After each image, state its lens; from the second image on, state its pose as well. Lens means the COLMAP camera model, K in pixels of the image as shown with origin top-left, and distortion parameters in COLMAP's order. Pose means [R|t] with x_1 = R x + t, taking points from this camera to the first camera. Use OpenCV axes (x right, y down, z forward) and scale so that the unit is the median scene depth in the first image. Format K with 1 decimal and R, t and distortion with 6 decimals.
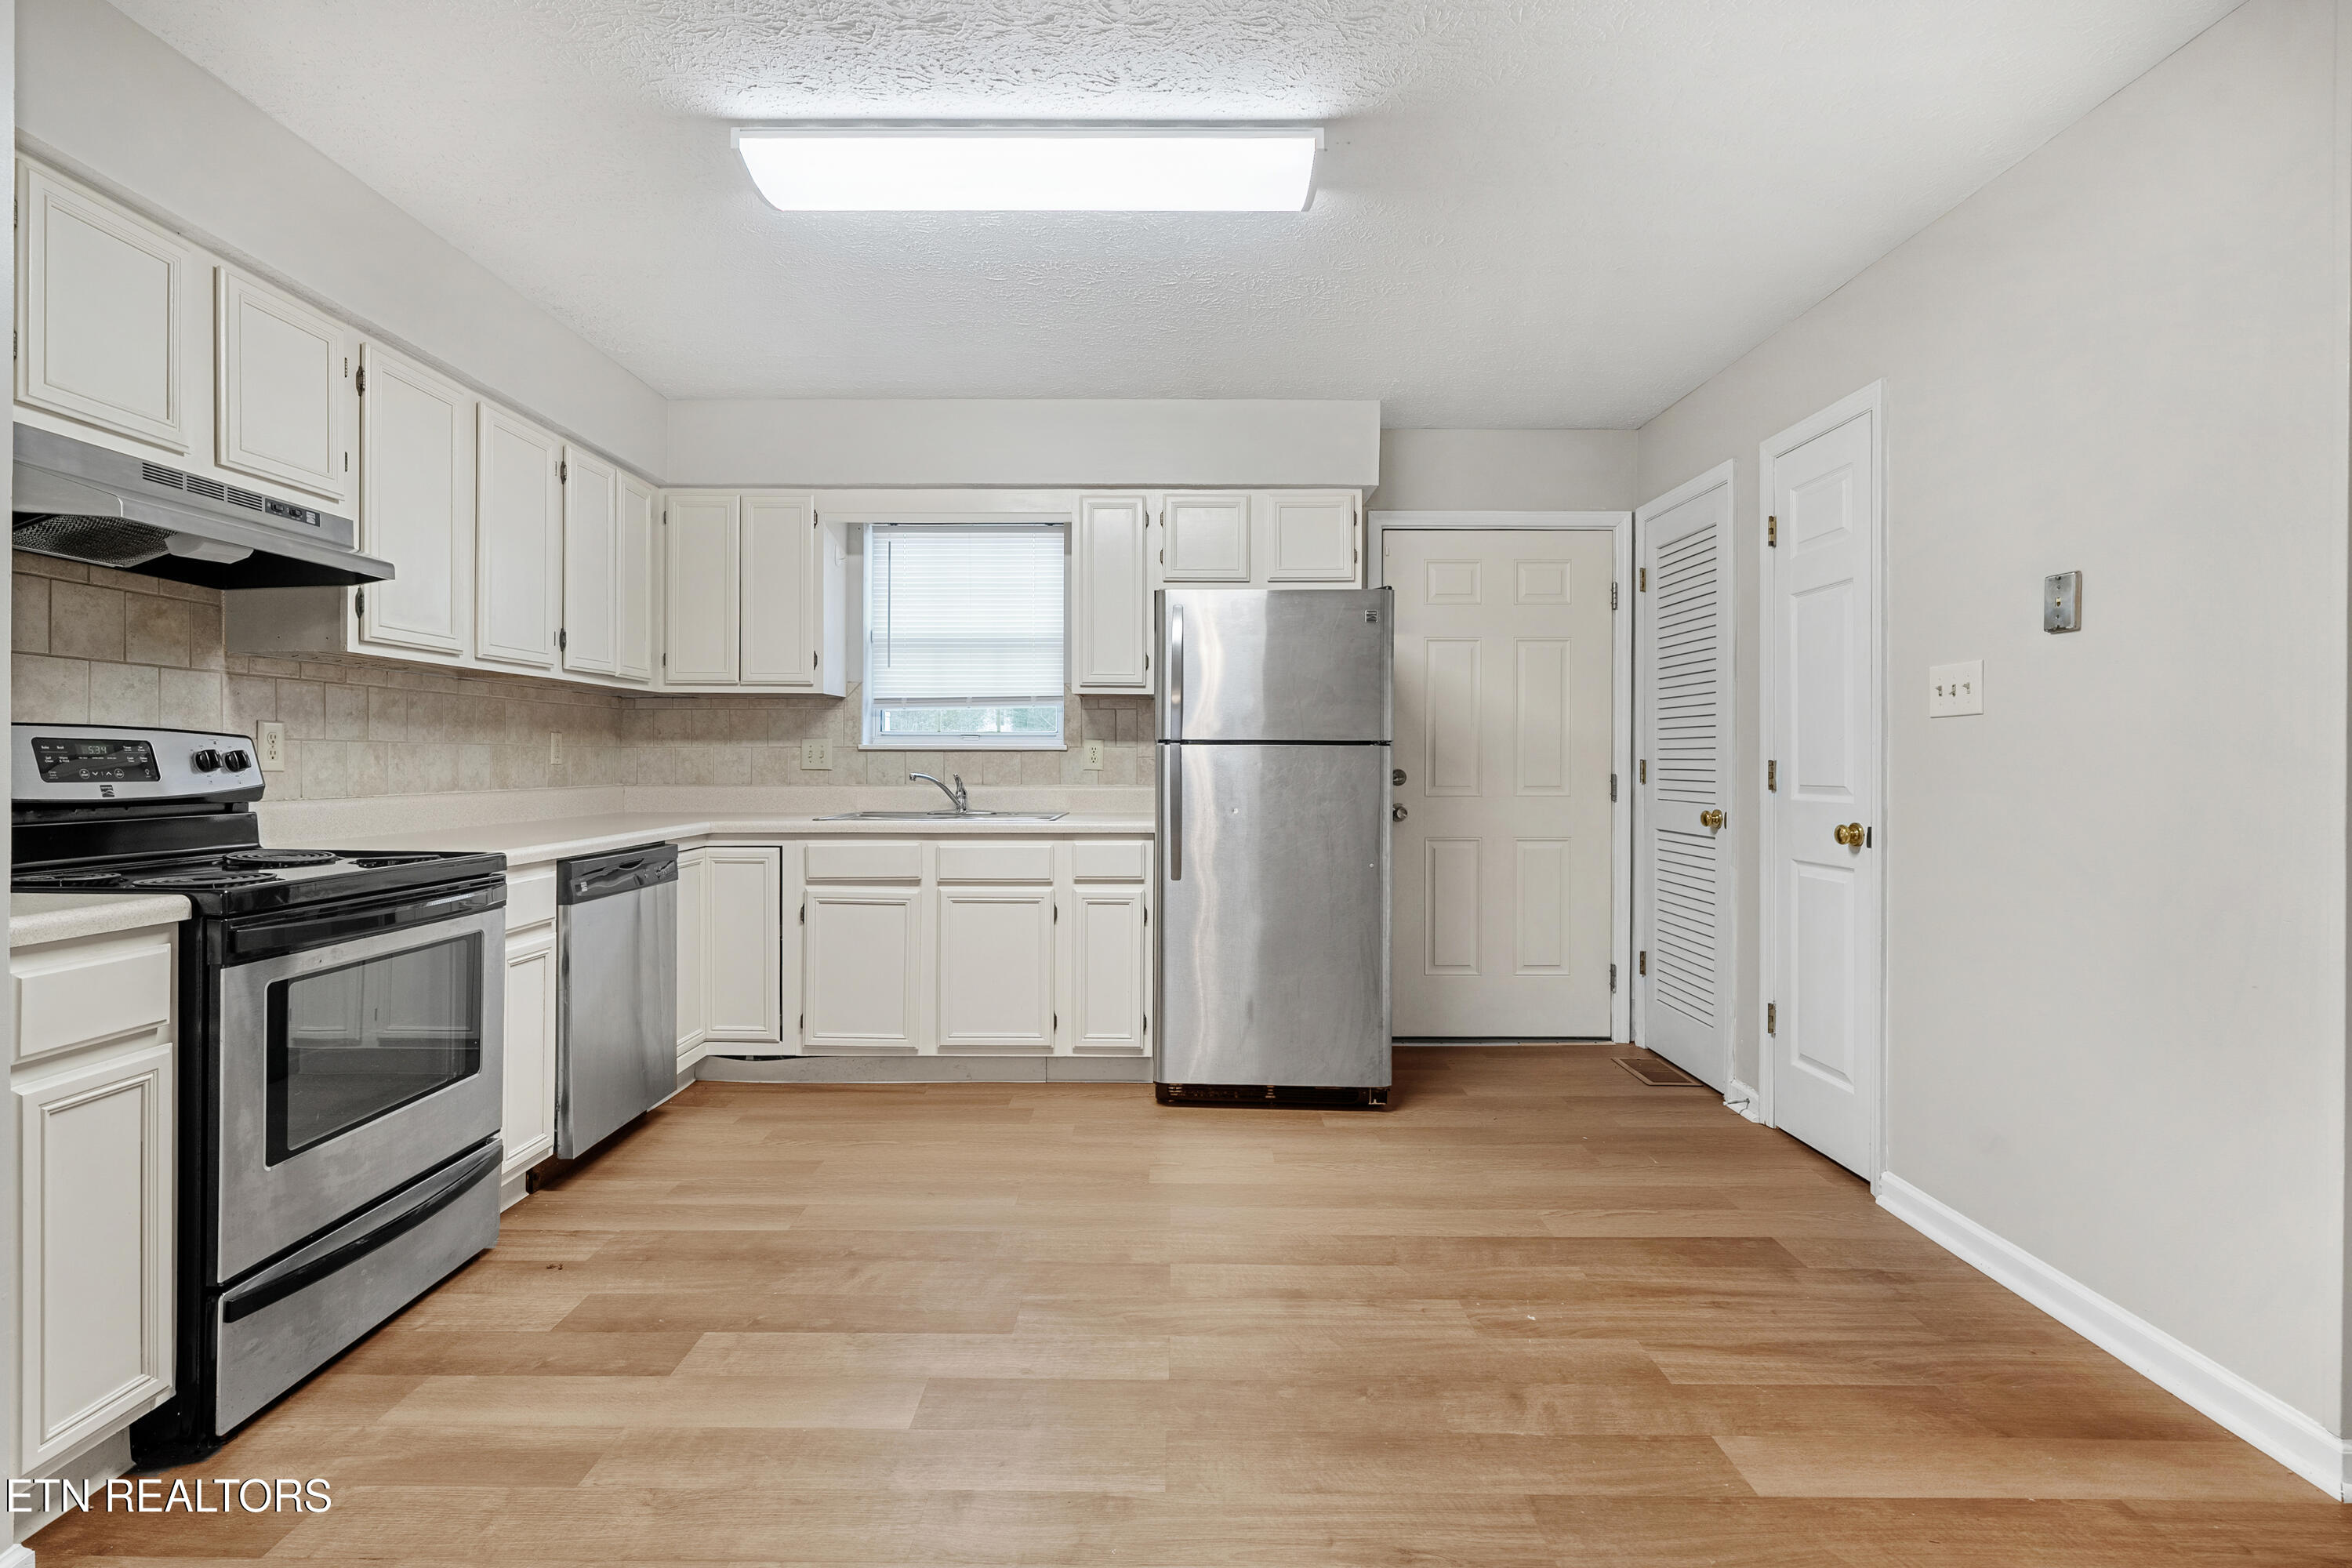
lens RADIAL K [[1085.0, 0, 1174.2], [0, 1085.0, 760.2], [0, 0, 1]] dist [-0.006012, -0.000170]
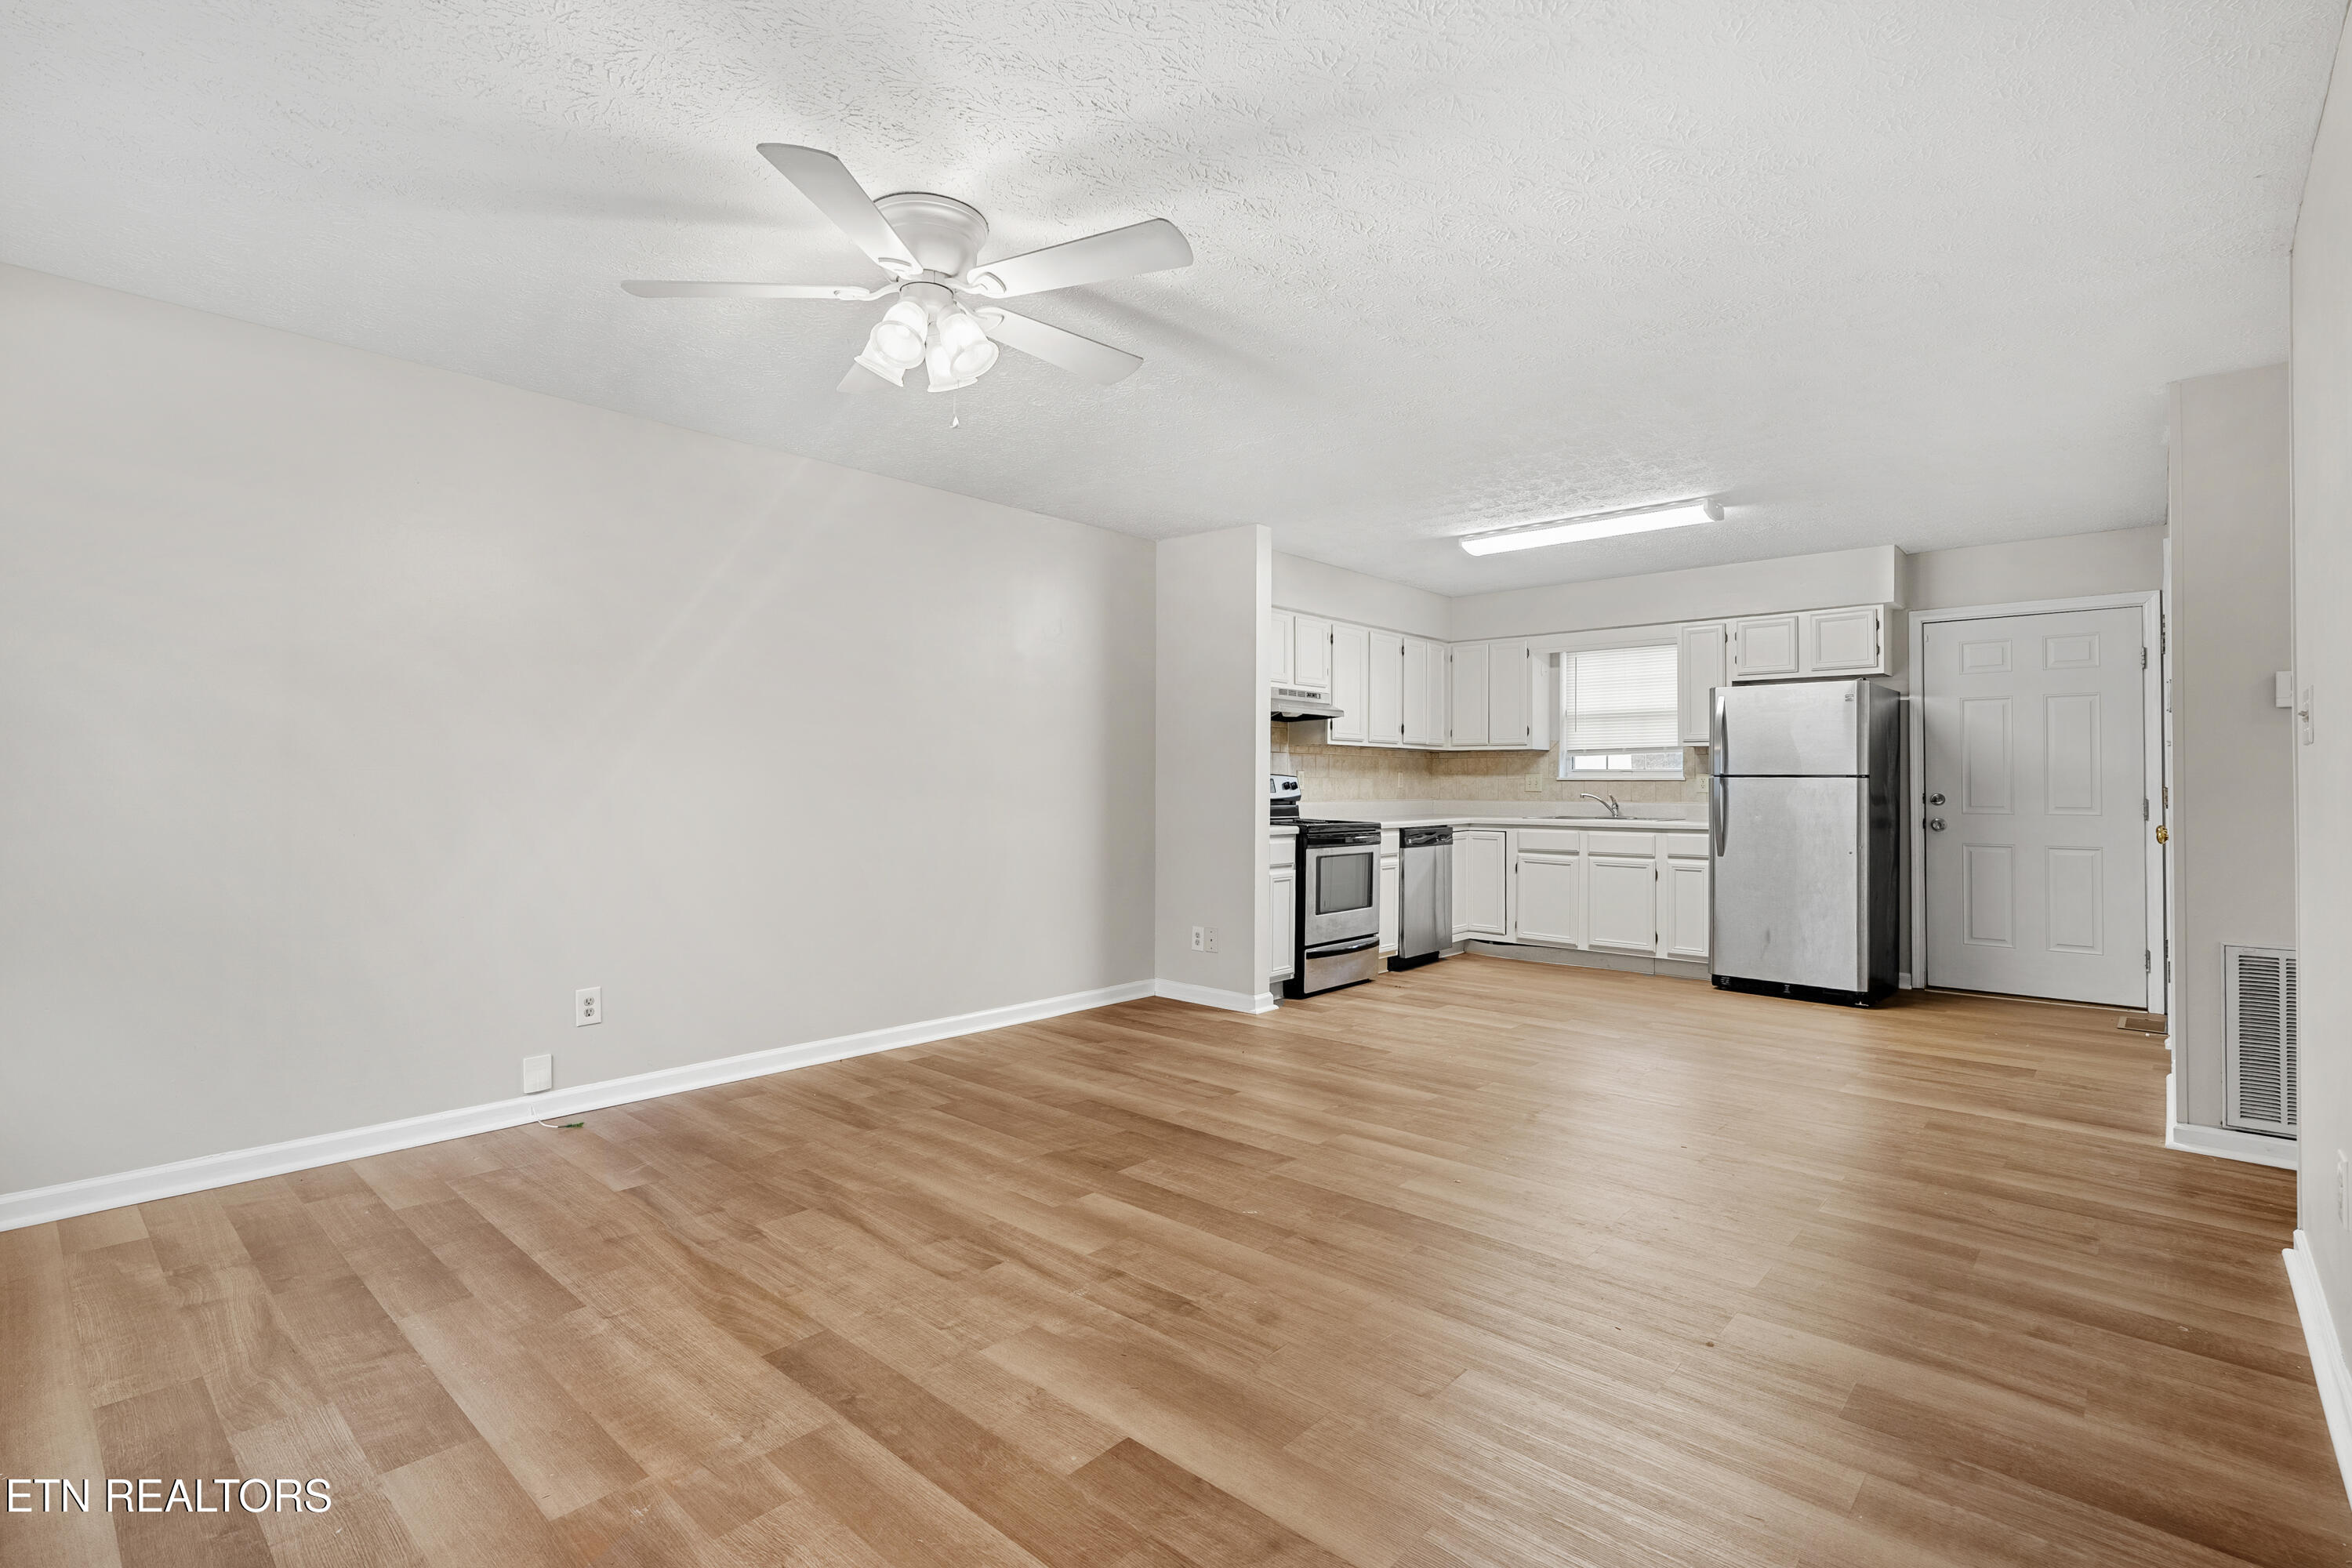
lens RADIAL K [[1085.0, 0, 1143.1], [0, 1085.0, 772.5], [0, 0, 1]] dist [-0.006012, -0.000170]
pose [[0.727067, -0.006602, -0.686535, 0.485541], [-0.003157, 0.999911, -0.012959, 0.002540], [0.686559, 0.011589, 0.726981, -0.828223]]
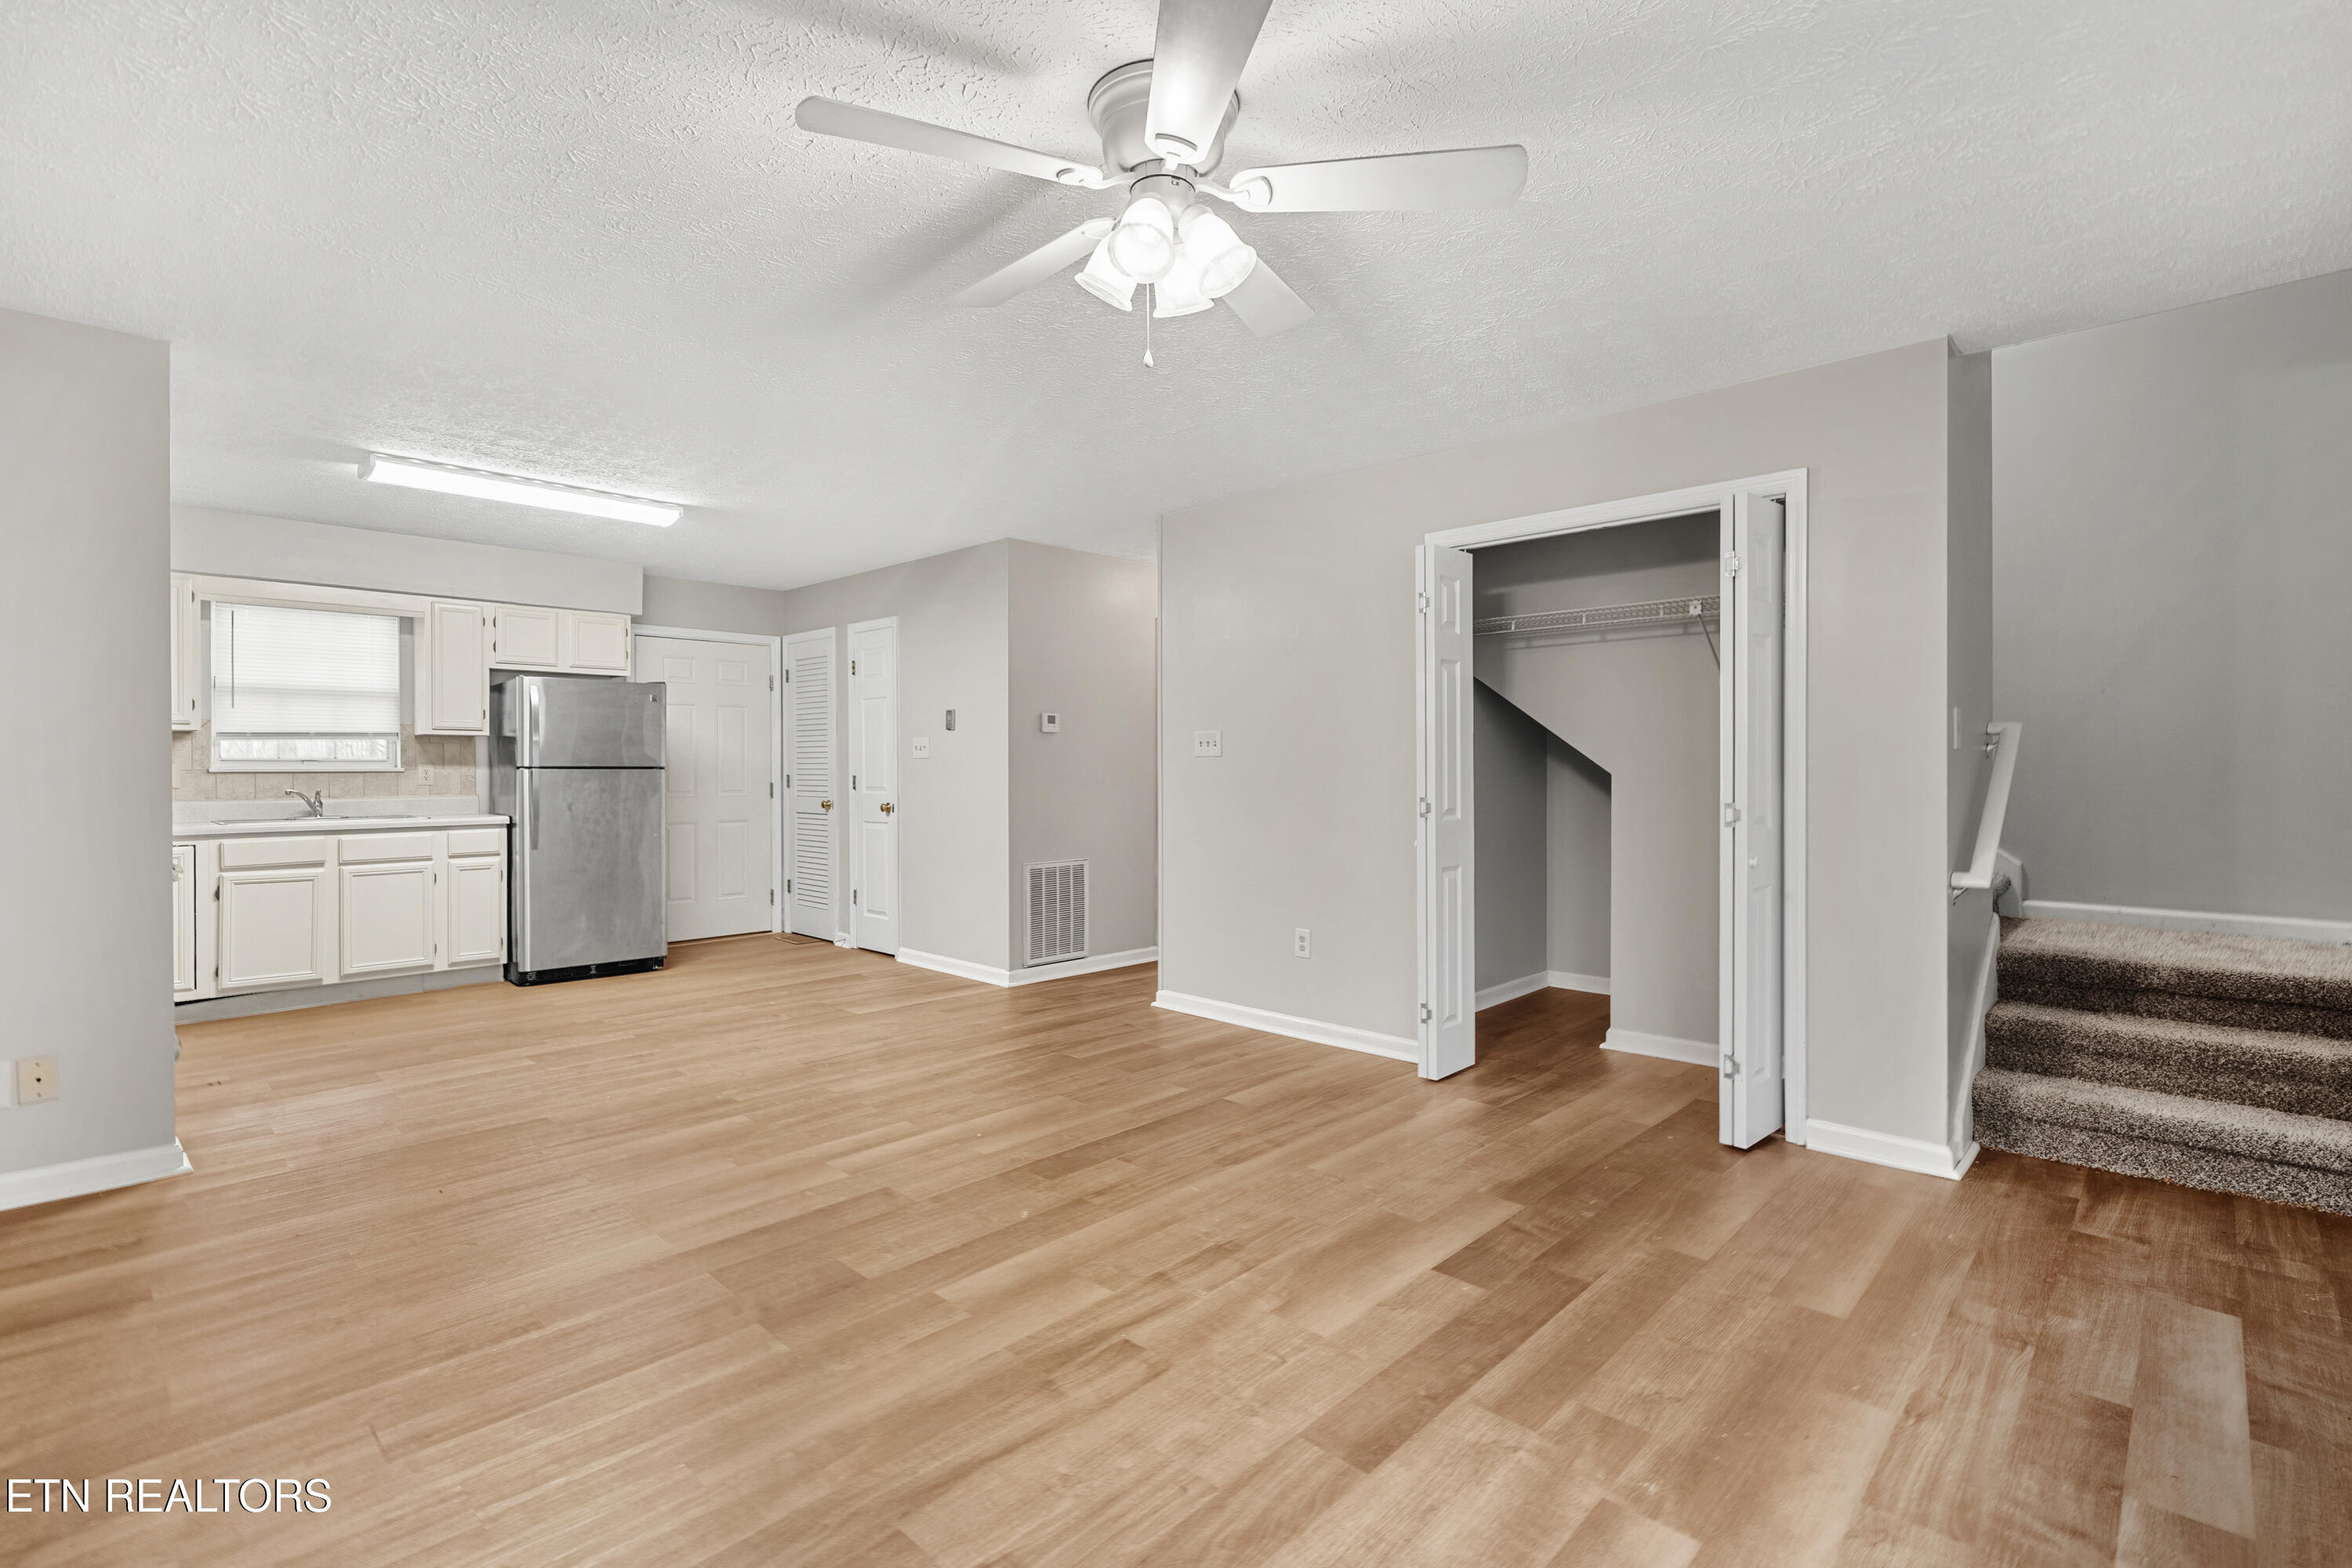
lens RADIAL K [[1085.0, 0, 1162.3], [0, 1085.0, 771.5], [0, 0, 1]] dist [-0.006012, -0.000170]
pose [[0.700990, -0.006974, 0.713137, -0.481327], [0.005432, 0.999975, 0.004440, -0.012184], [-0.713150, 0.000762, 0.701011, -0.820878]]
